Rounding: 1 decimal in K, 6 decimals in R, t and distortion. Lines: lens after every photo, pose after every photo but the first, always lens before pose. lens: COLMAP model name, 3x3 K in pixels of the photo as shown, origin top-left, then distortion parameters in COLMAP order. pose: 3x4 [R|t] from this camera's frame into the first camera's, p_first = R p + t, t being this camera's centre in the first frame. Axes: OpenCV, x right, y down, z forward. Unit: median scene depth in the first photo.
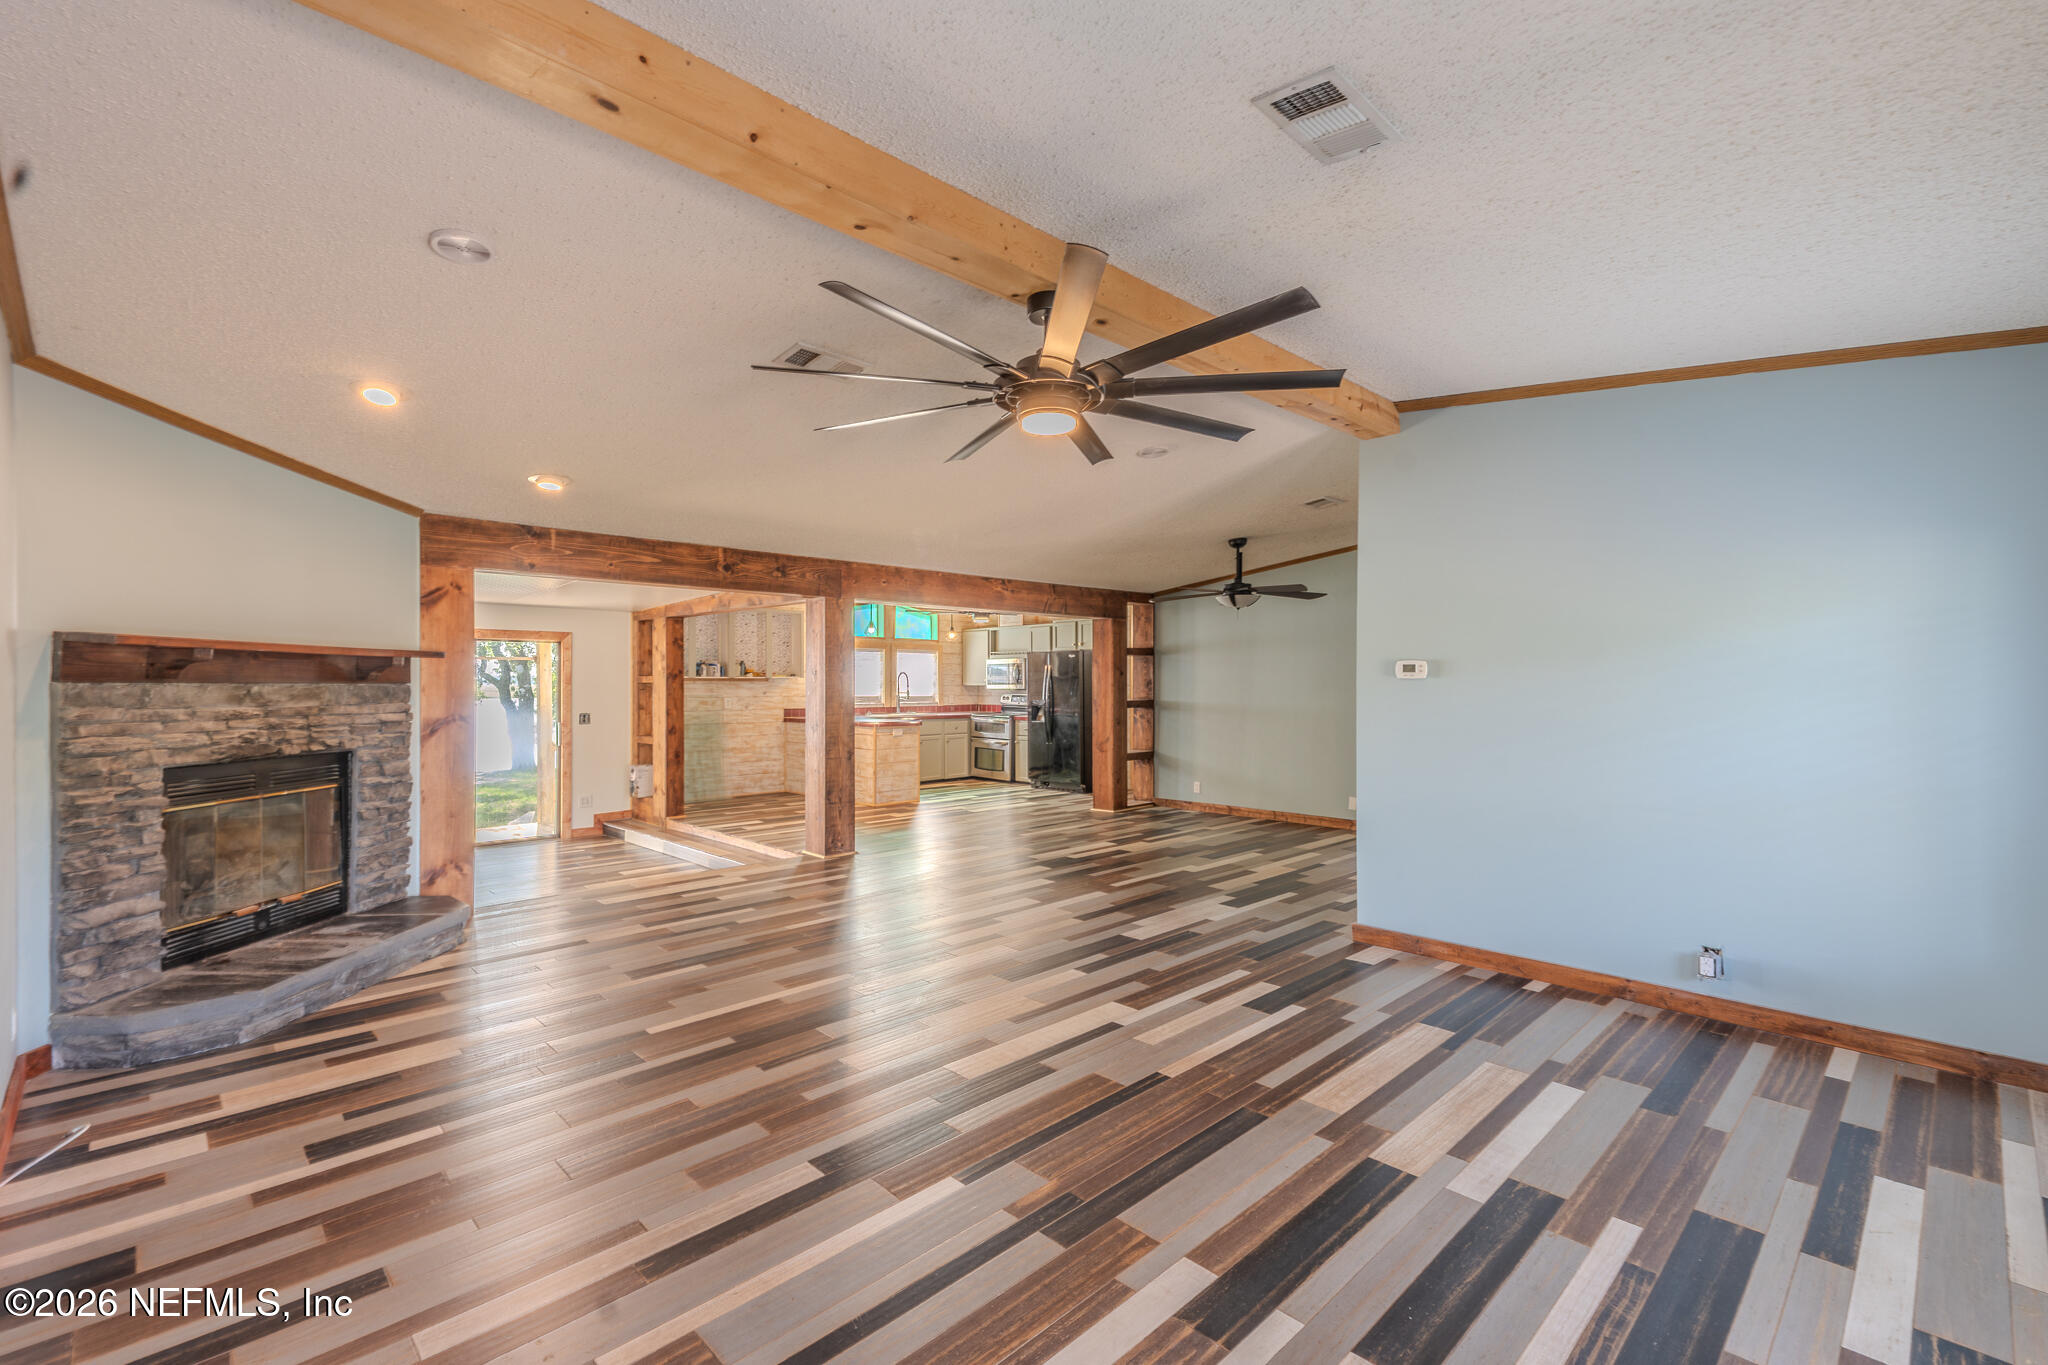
lens RADIAL K [[911.4, 0, 1007.0], [0, 911.4, 678.7], [0, 0, 1]] dist [0.031570, -0.004501]
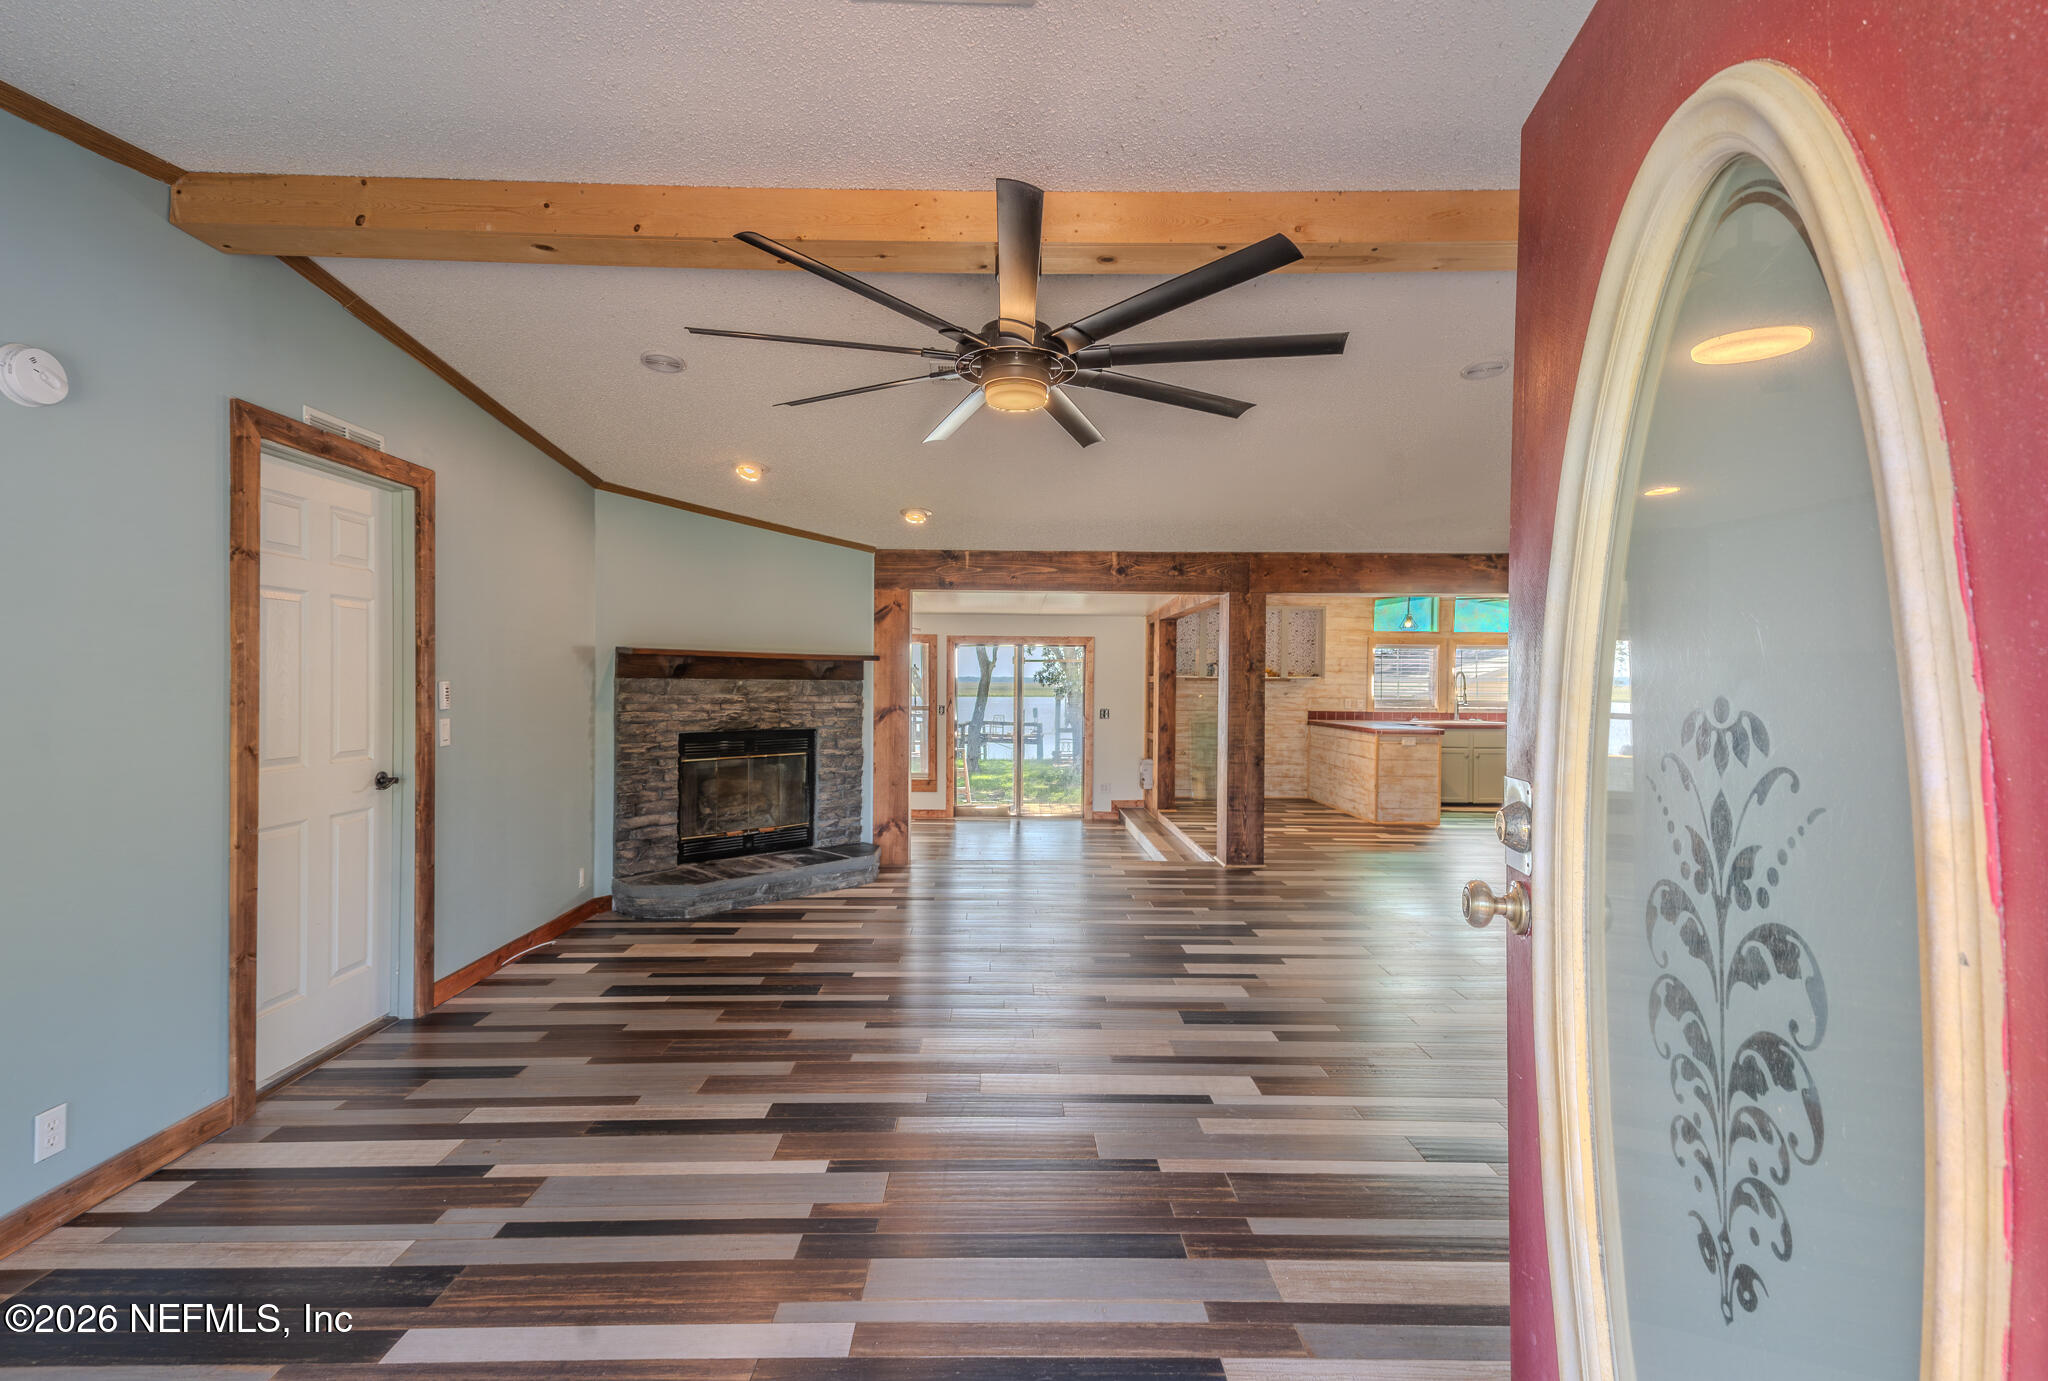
lens RADIAL K [[911.4, 0, 985.0], [0, 911.4, 681.2], [0, 0, 1]] dist [0.031570, -0.004501]
pose [[0.719653, 0.006009, -0.694307, 0.393171], [-0.004768, 0.999982, 0.003712, 0.000514], [0.694317, 0.000640, 0.719669, 0.193499]]
